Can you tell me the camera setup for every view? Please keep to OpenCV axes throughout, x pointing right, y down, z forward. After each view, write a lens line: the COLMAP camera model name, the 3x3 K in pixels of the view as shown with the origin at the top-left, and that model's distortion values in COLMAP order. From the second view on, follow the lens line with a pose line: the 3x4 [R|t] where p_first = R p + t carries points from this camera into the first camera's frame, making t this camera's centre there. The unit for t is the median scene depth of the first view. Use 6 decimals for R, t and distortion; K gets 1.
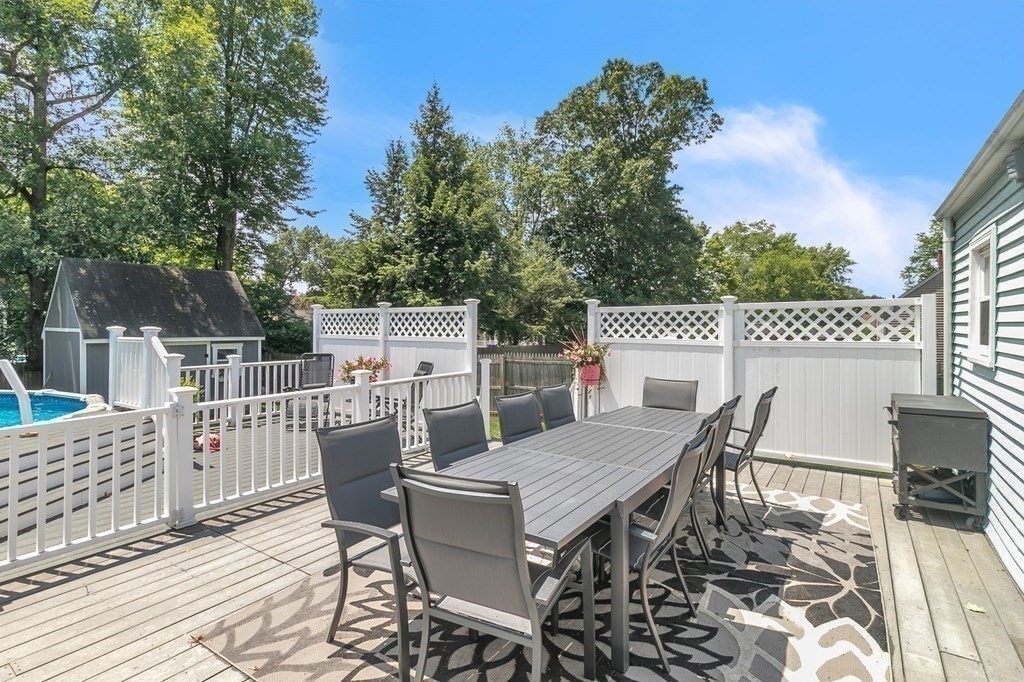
lens RADIAL K [[489.3, 0, 515.9], [0, 489.3, 327.2], [0, 0, 1]] dist [-0.001748, 0.000156]
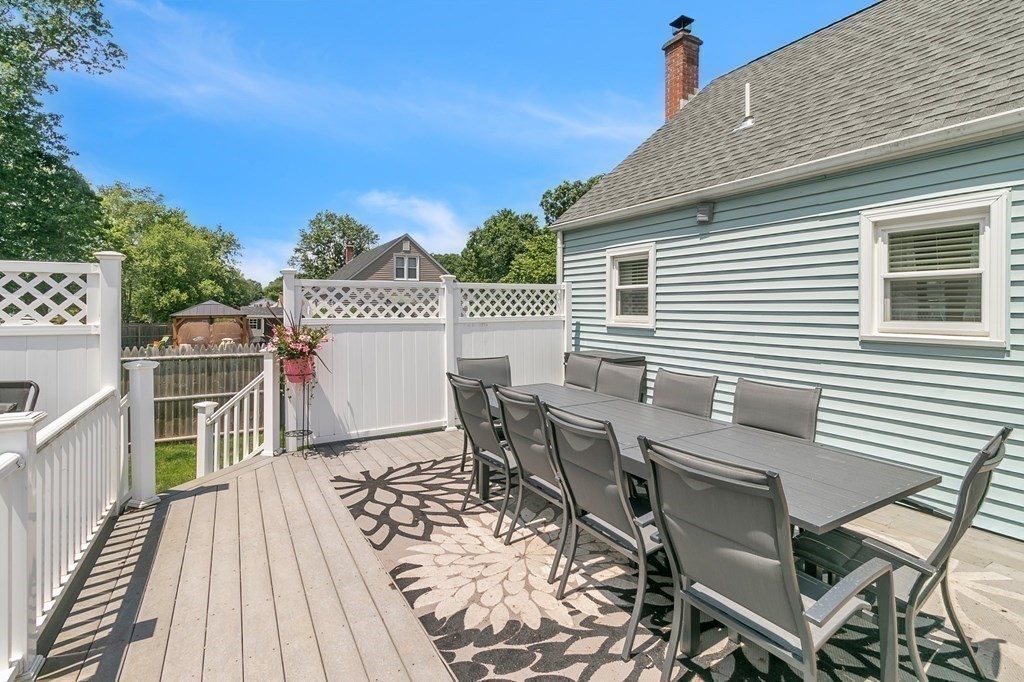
lens RADIAL K [[489.3, 0, 515.9], [0, 489.3, 327.2], [0, 0, 1]] dist [-0.001748, 0.000156]
pose [[0.426804, -0.037713, 0.903558, -0.443209], [0.003643, 0.999194, 0.039984, 0.006082], [-0.904337, -0.013774, 0.426597, 0.411129]]
